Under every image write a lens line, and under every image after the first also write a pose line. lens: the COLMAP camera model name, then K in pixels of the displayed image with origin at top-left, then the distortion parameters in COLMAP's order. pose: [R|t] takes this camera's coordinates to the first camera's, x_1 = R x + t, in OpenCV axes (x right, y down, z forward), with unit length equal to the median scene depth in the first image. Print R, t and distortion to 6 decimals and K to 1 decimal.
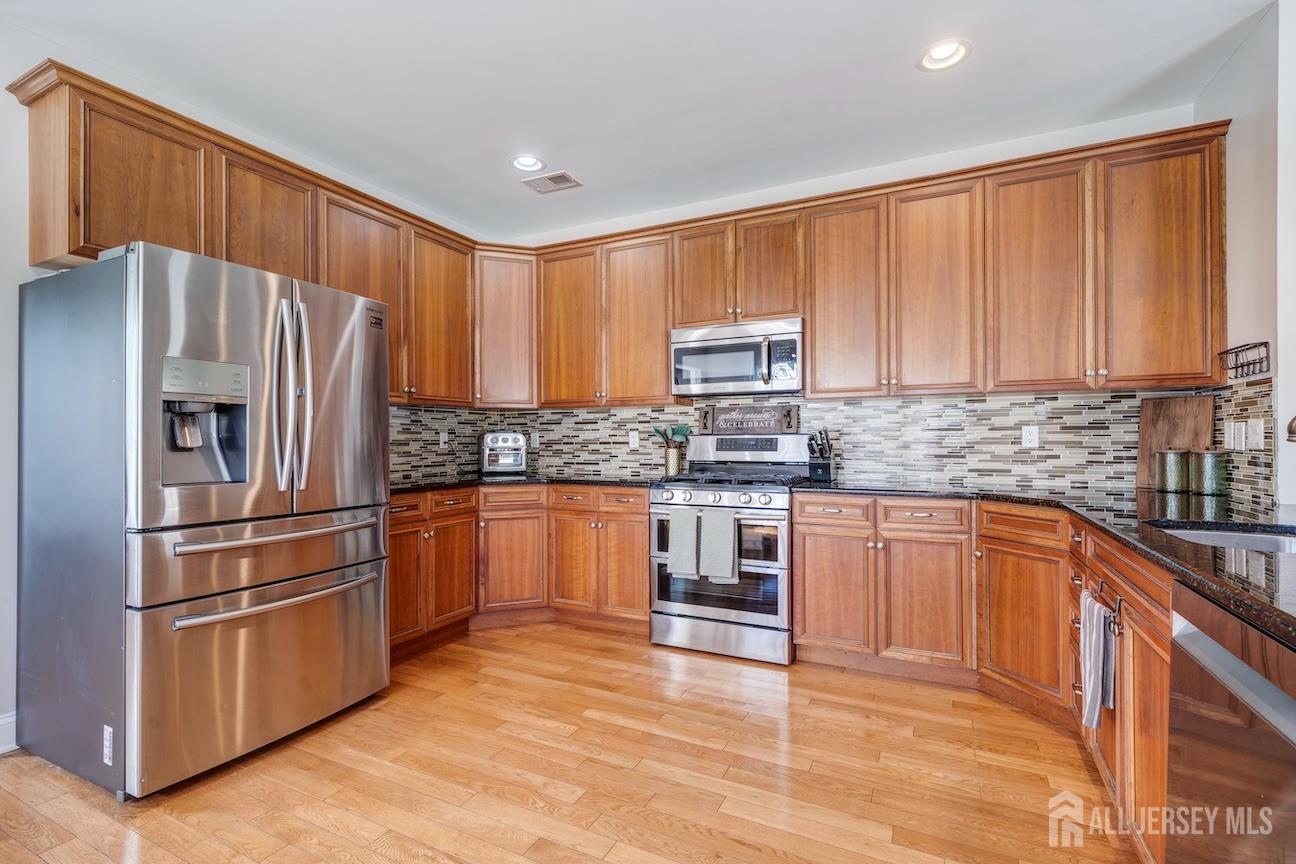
lens RADIAL K [[582.3, 0, 650.2], [0, 582.3, 436.3], [0, 0, 1]] dist [-0.001276, -0.000445]
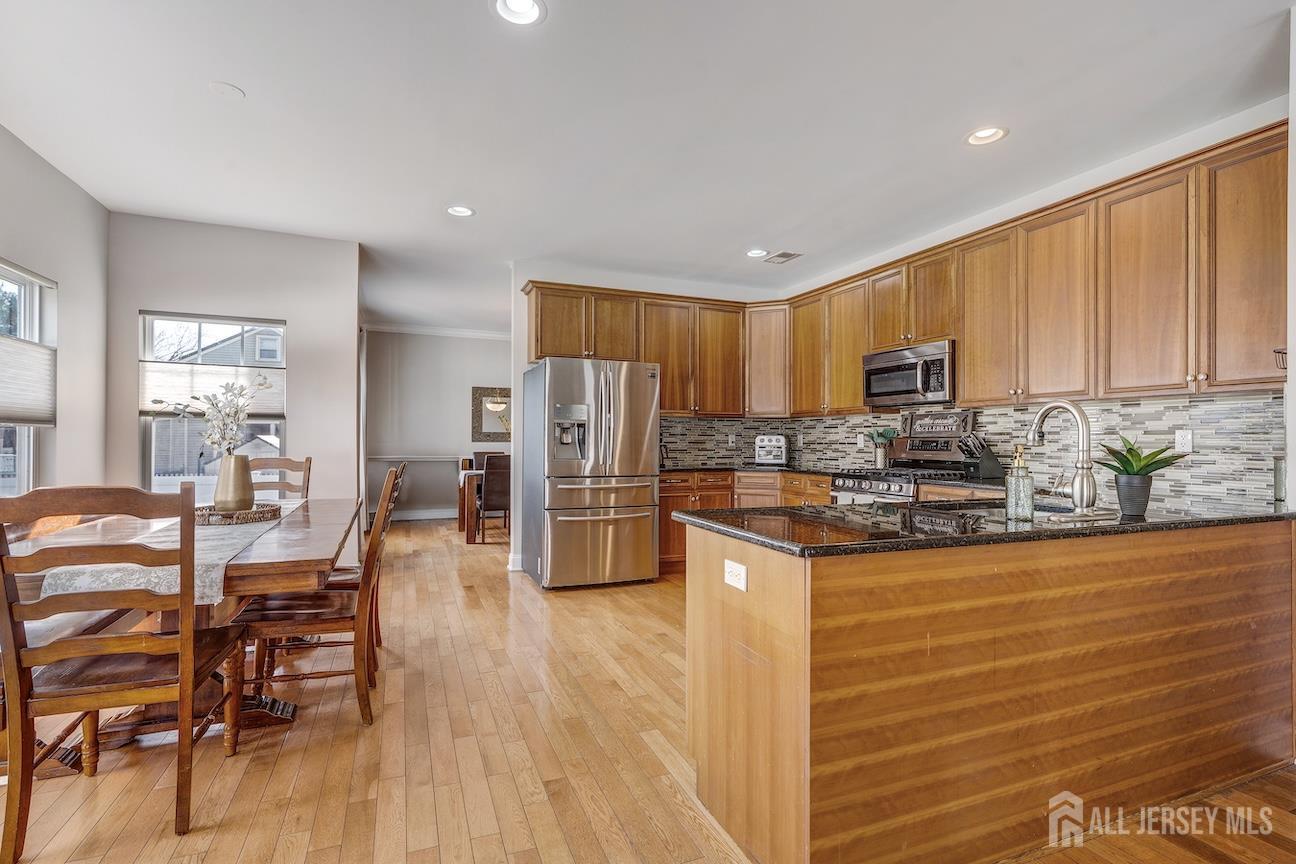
lens RADIAL K [[600.9, 0, 648.0], [0, 600.9, 432.0], [0, 0, 1]] dist [0.000315, 0.000177]
pose [[0.750651, -0.001957, -0.660696, 0.572517], [-0.002864, 0.999977, -0.006216, -0.005059], [0.660692, 0.006558, 0.750628, -0.313665]]
